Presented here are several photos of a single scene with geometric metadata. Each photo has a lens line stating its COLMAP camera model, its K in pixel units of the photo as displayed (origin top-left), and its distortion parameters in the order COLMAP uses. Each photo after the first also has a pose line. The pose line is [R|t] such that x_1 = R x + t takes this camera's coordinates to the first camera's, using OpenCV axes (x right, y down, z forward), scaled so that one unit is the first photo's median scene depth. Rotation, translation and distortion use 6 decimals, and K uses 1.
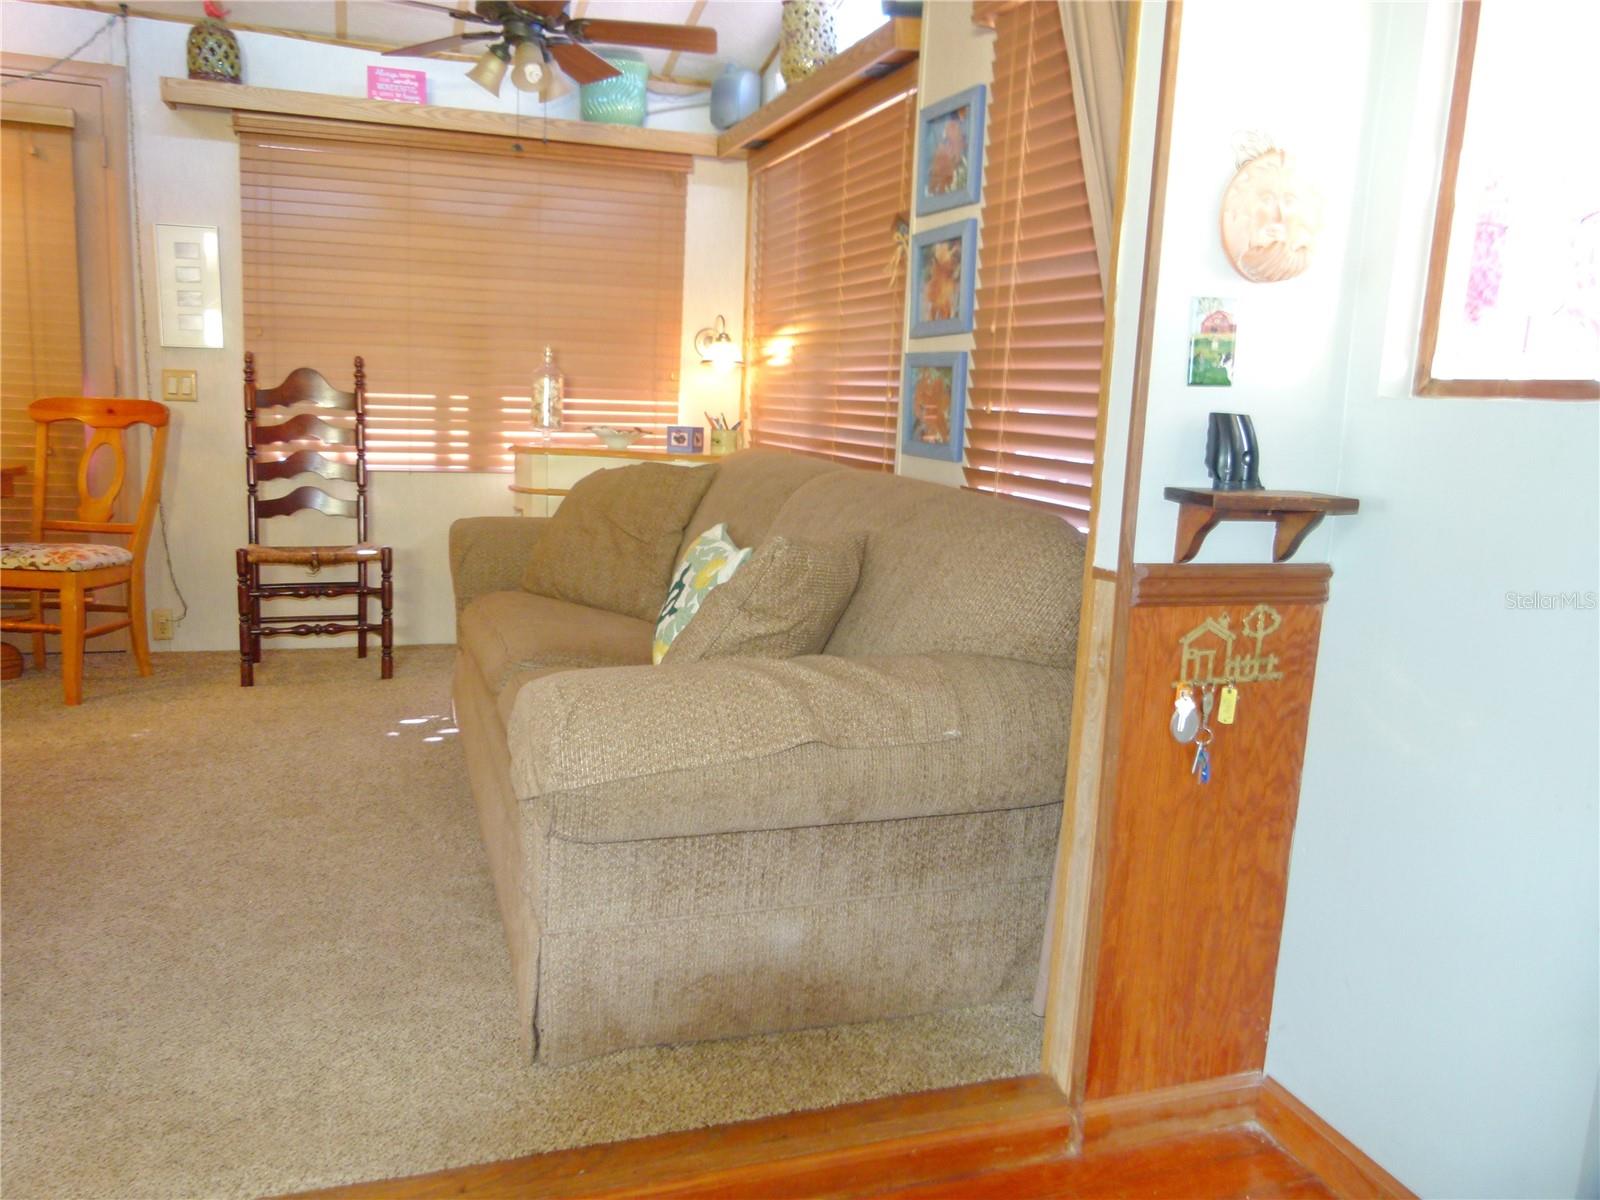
lens RADIAL K [[1194.3, 0, 800.0], [0, 1194.3, 600.0], [0, 0, 1]] dist [-0.038203, 0.019955]
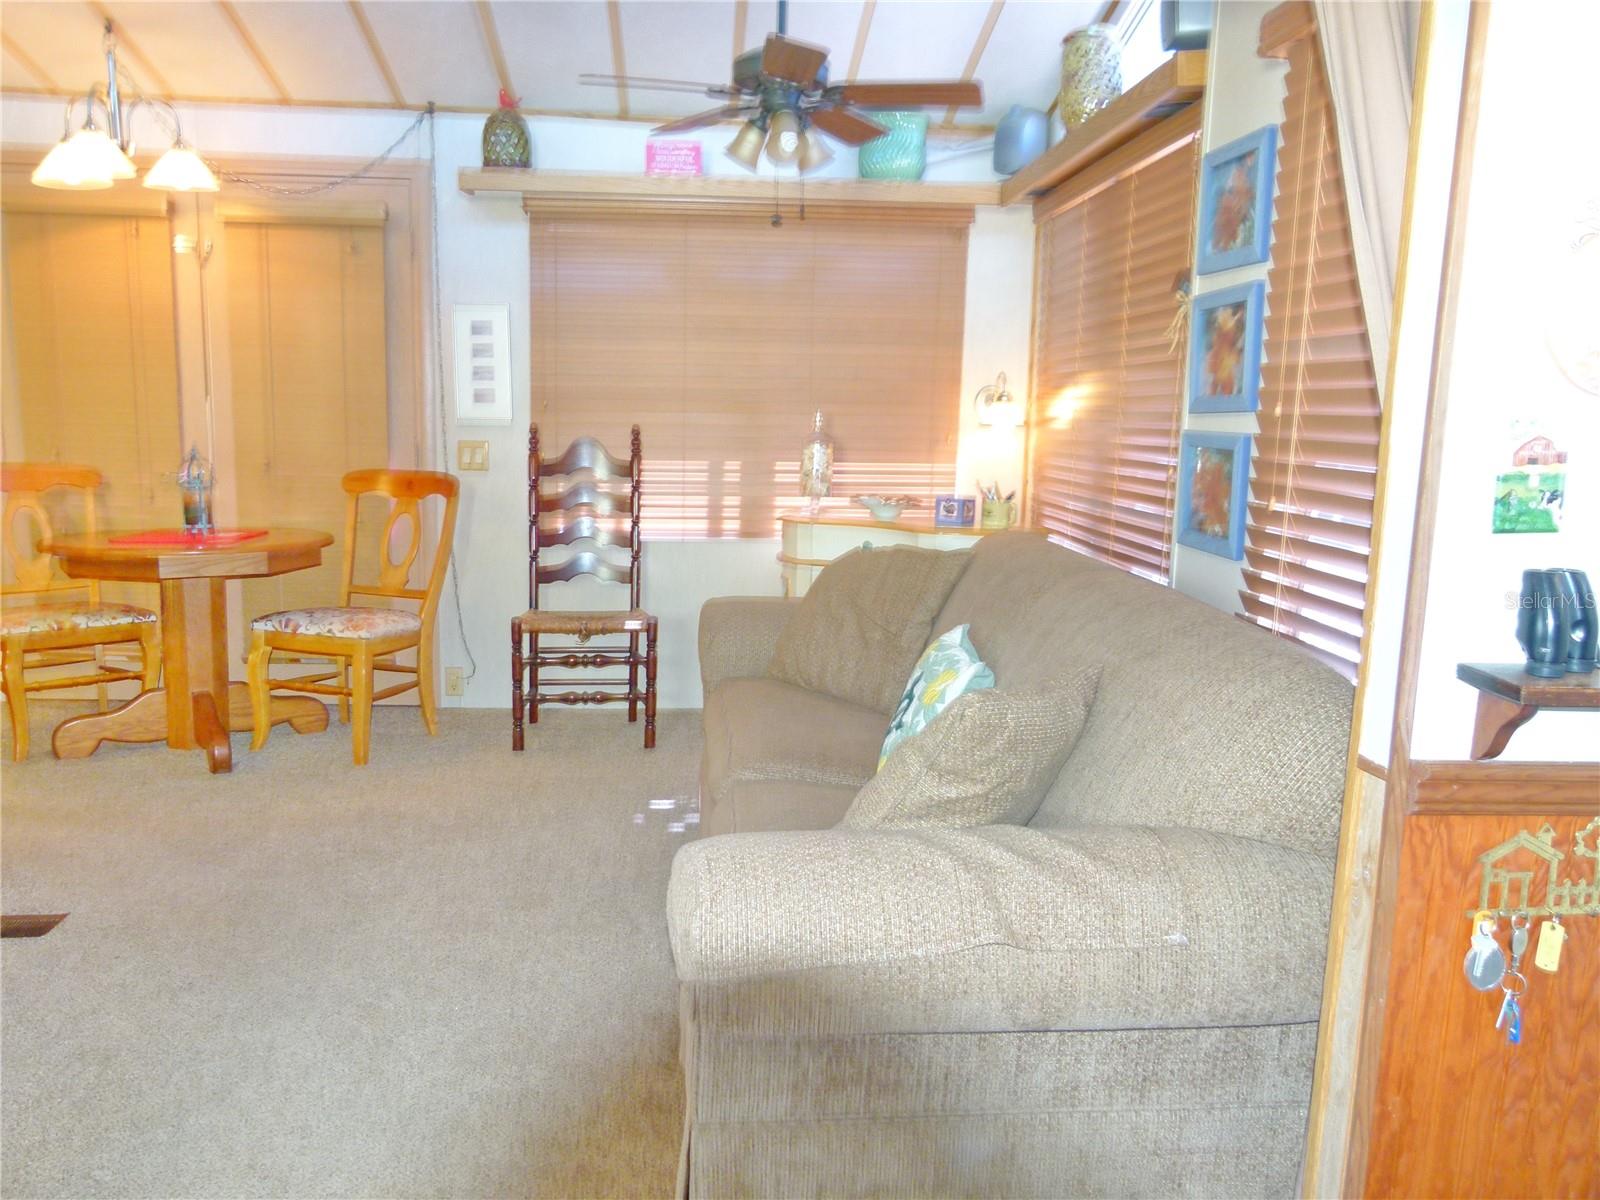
lens RADIAL K [[1195.7, 0, 798.5], [0, 1195.7, 605.7], [0, 0, 1]] dist [-0.040661, 0.042333]
pose [[0.962799, 0.024448, -0.269109, 0.057813], [-0.028826, 0.999508, -0.012327, -0.062514], [0.268676, 0.019626, 0.963031, 0.084222]]
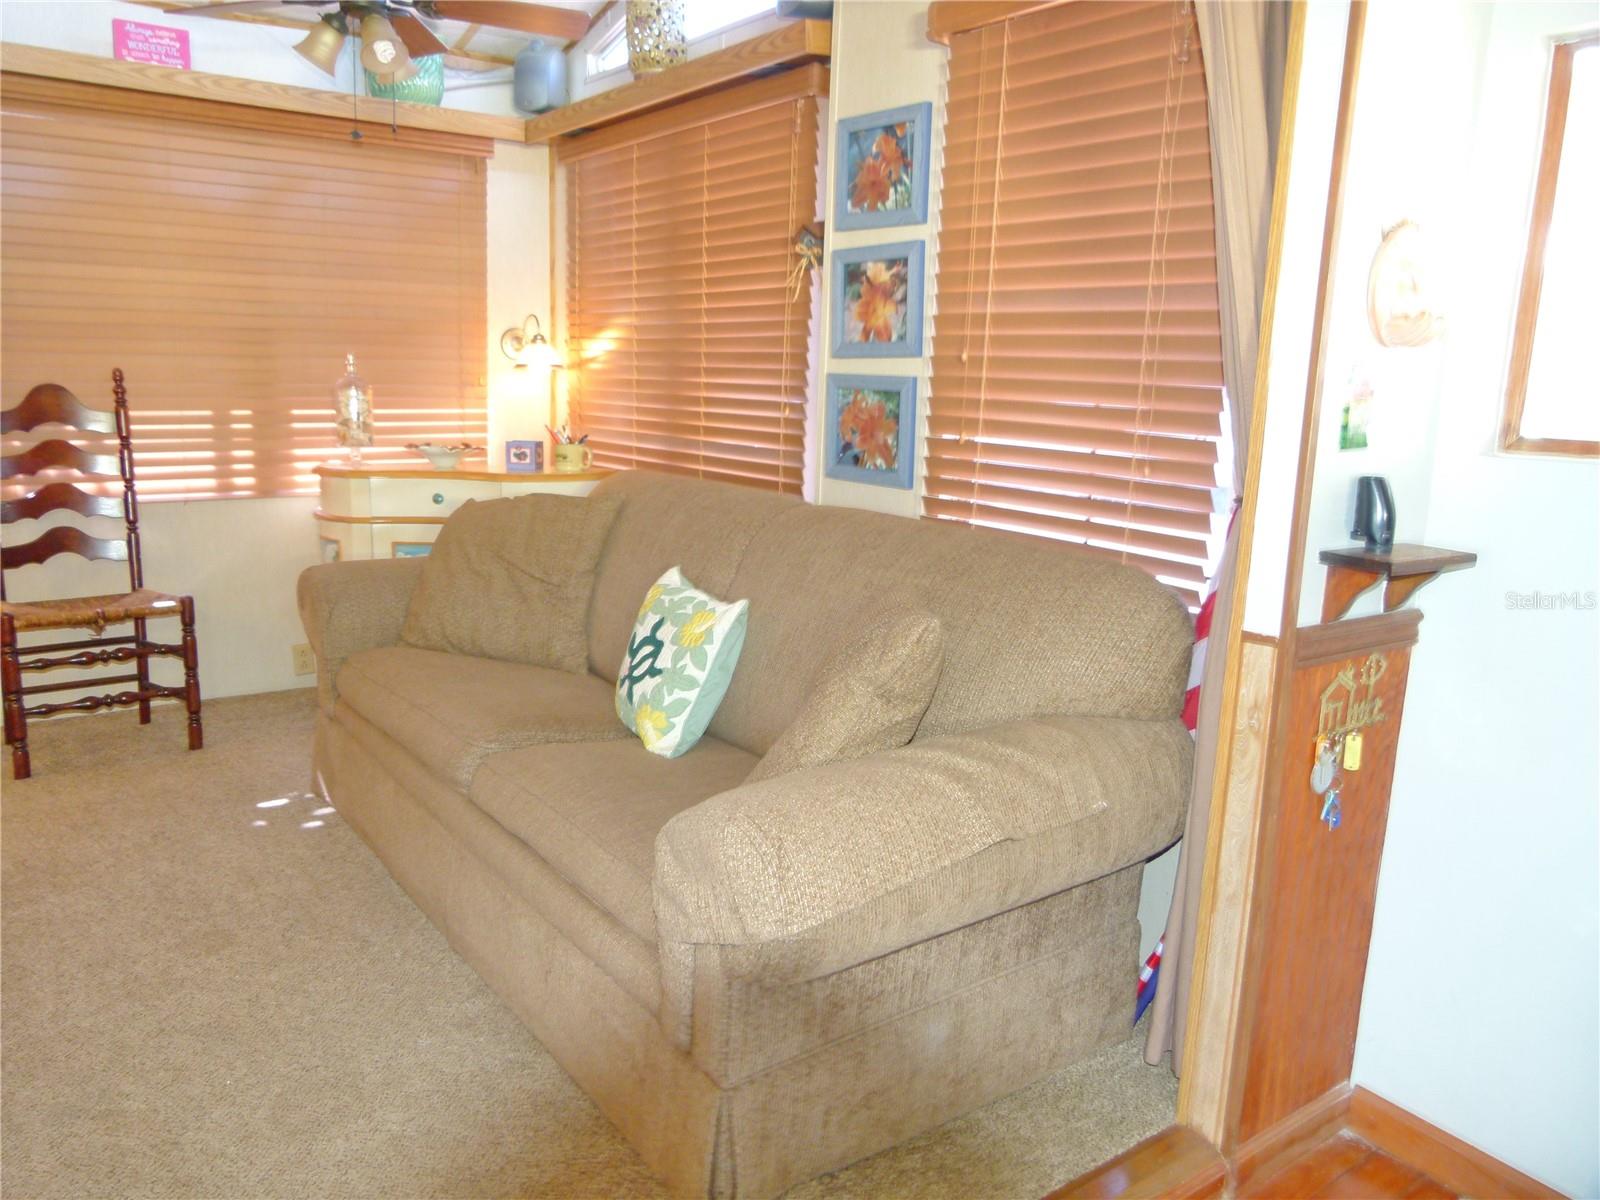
lens RADIAL K [[1190.0, 0, 794.5], [0, 1190.0, 597.7], [0, 0, 1]] dist [-0.042022, 0.032848]
pose [[0.956583, -0.067633, 0.283504, -0.233981], [0.059120, 0.997509, 0.038487, -0.068762], [-0.285401, -0.020055, 0.958198, 0.089851]]
